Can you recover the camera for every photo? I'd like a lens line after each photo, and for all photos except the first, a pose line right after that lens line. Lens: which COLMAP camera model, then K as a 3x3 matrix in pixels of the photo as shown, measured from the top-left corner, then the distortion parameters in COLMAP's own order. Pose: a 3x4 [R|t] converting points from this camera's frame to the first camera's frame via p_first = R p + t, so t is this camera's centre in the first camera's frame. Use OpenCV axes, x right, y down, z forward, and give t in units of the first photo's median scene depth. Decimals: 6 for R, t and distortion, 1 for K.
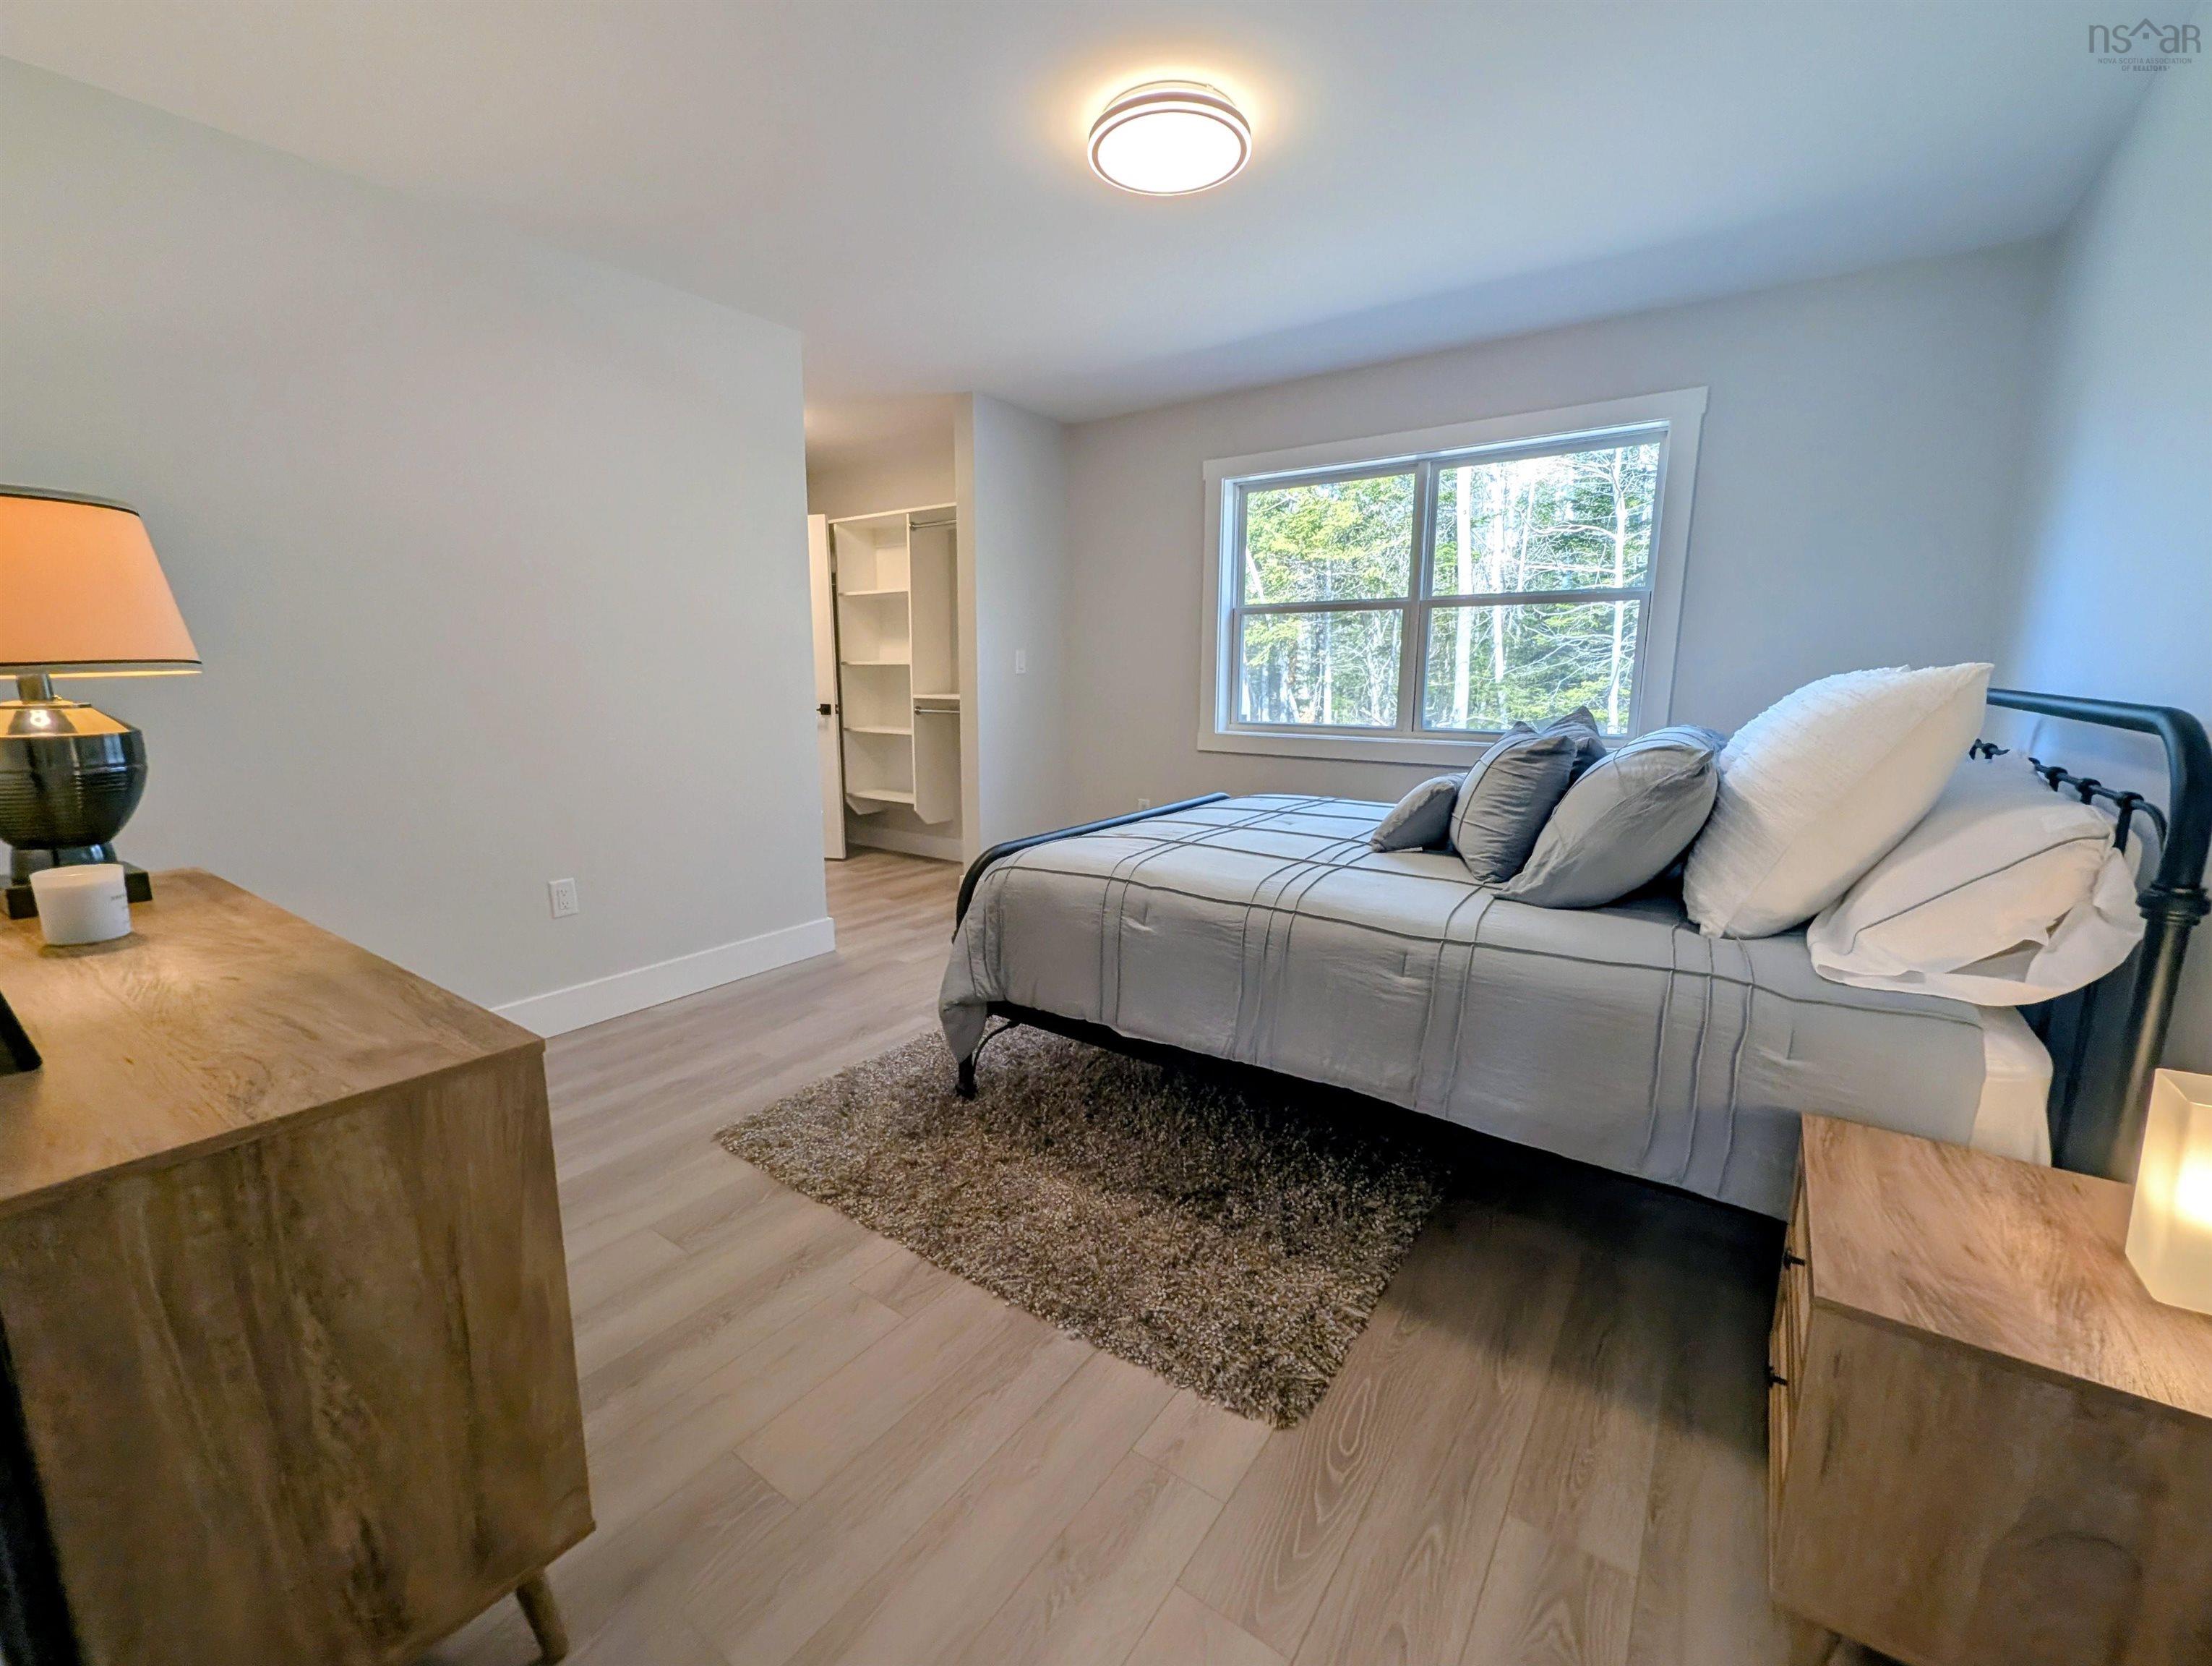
lens RADIAL K [[908.4, 0, 1104.4], [0, 908.4, 840.6], [0, 0, 1]] dist [0.003335, -0.001620]
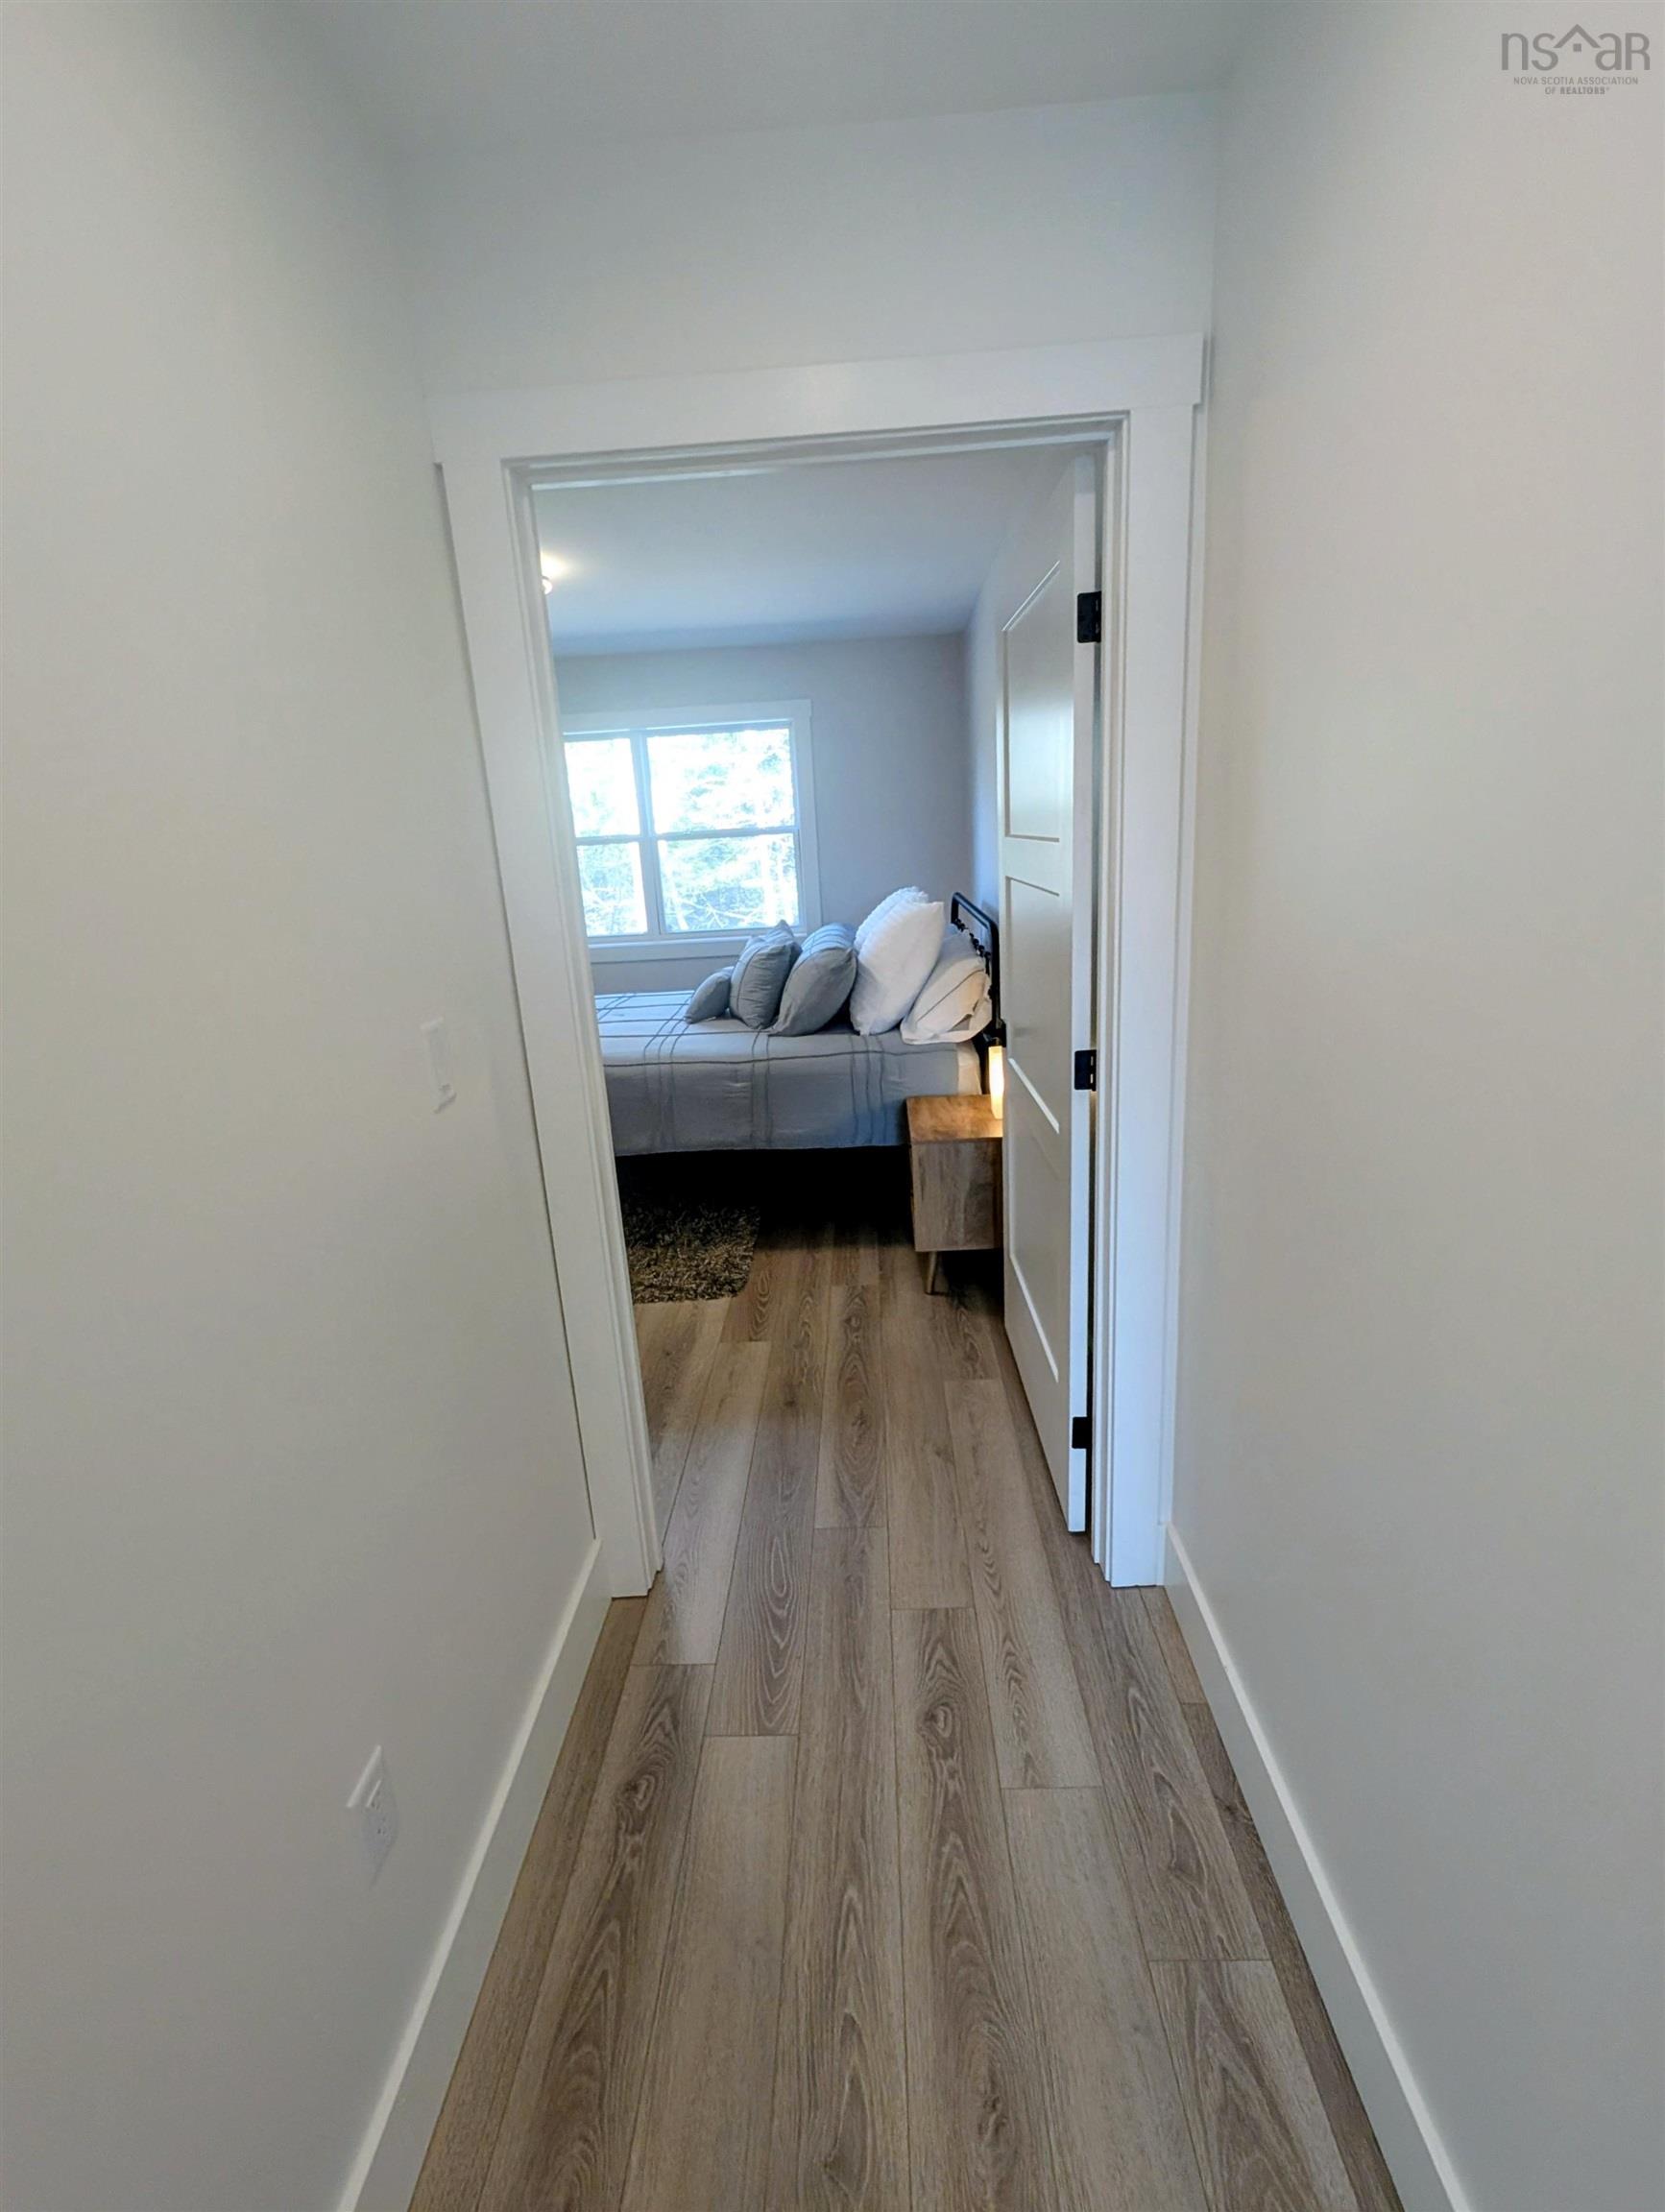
lens RADIAL K [[908.4, 0, 835.8], [0, 908.4, 1105.5], [0, 0, 1]] dist [0.003335, -0.001620]
pose [[0.832239, -0.201026, 0.516689, -0.512903], [0.155842, 0.979196, 0.129954, -0.021516], [-0.532064, -0.027631, 0.846253, -0.756302]]
